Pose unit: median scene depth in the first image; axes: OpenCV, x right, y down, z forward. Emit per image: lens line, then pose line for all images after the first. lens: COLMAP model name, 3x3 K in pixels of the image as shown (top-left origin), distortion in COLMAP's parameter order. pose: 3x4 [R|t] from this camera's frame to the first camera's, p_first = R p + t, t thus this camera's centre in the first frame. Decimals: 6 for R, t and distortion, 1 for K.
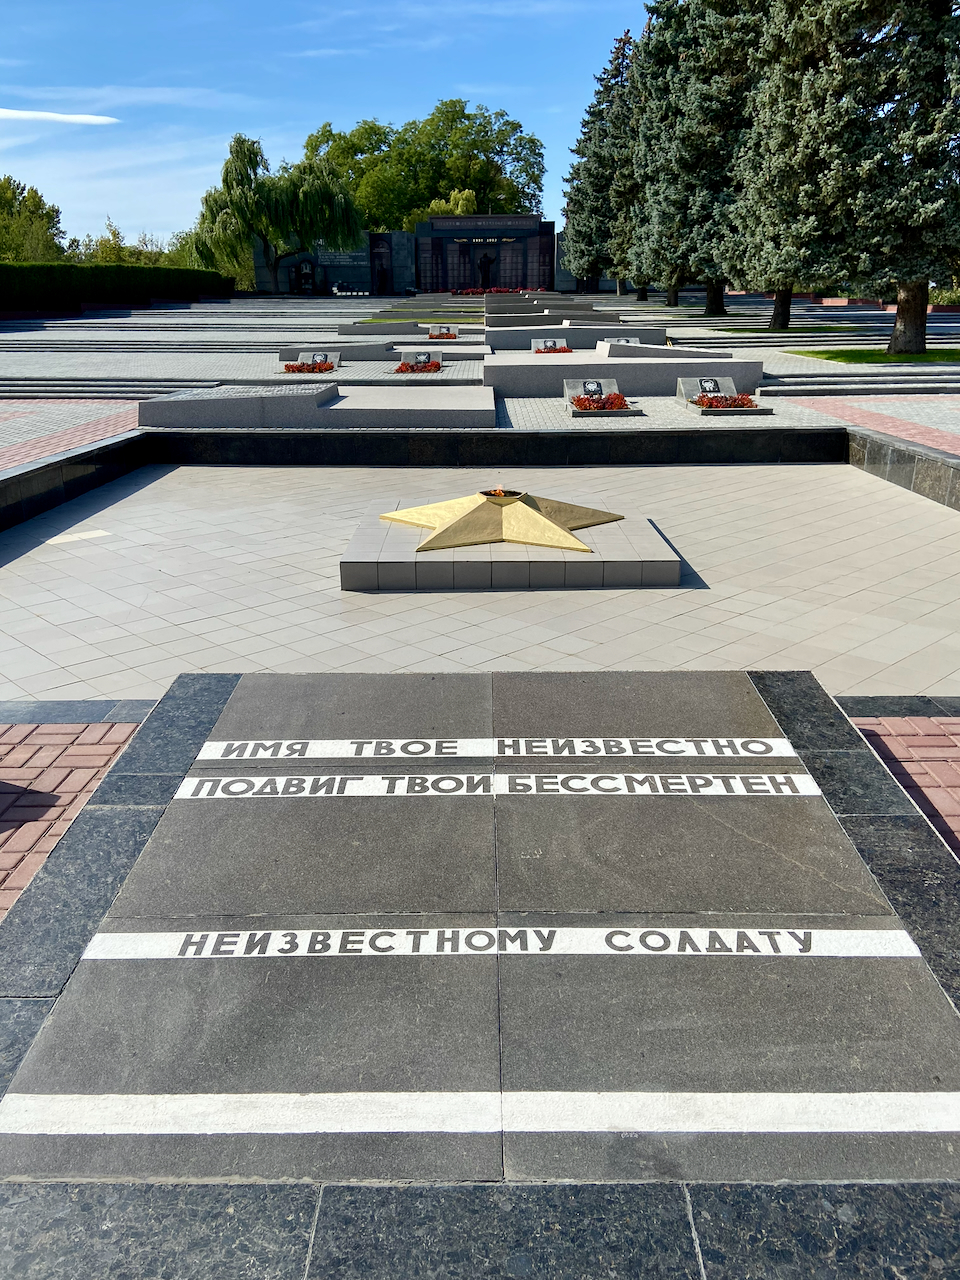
lens RADIAL K [[992.4, 0, 463.4], [0, 992.4, 640.2], [0, 0, 1]] dist [0.096932, -0.066741]
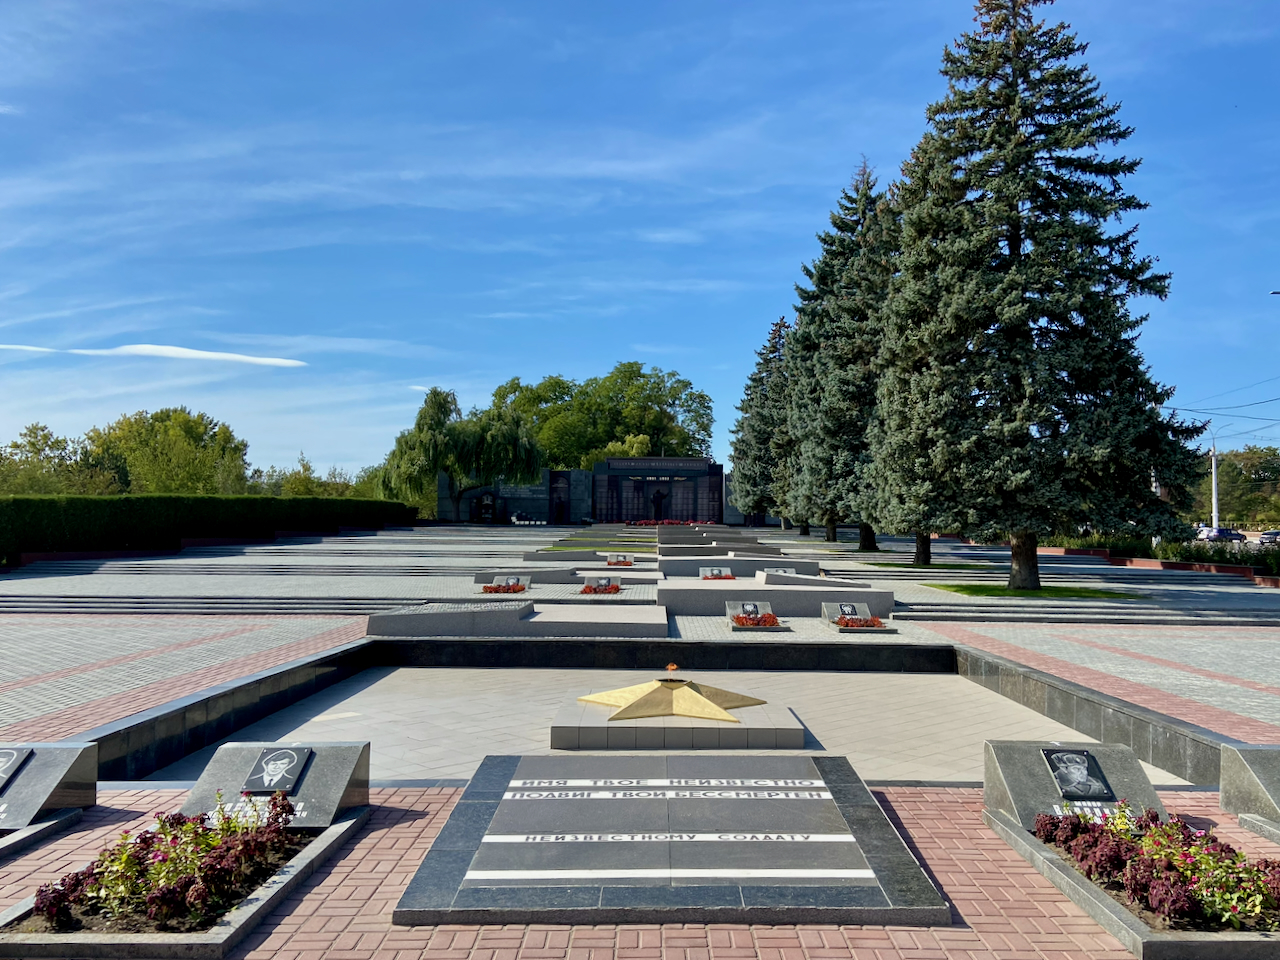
lens RADIAL K [[1049.4, 0, 690.1], [0, 1049.4, 479.5], [0, 0, 1]] dist [0.071082, -0.073537]
pose [[0.998442, 0.022131, 0.051229, -0.009822], [-0.001899, 0.930940, -0.365168, 0.071864], [-0.055773, 0.364502, 0.929531, -0.250803]]
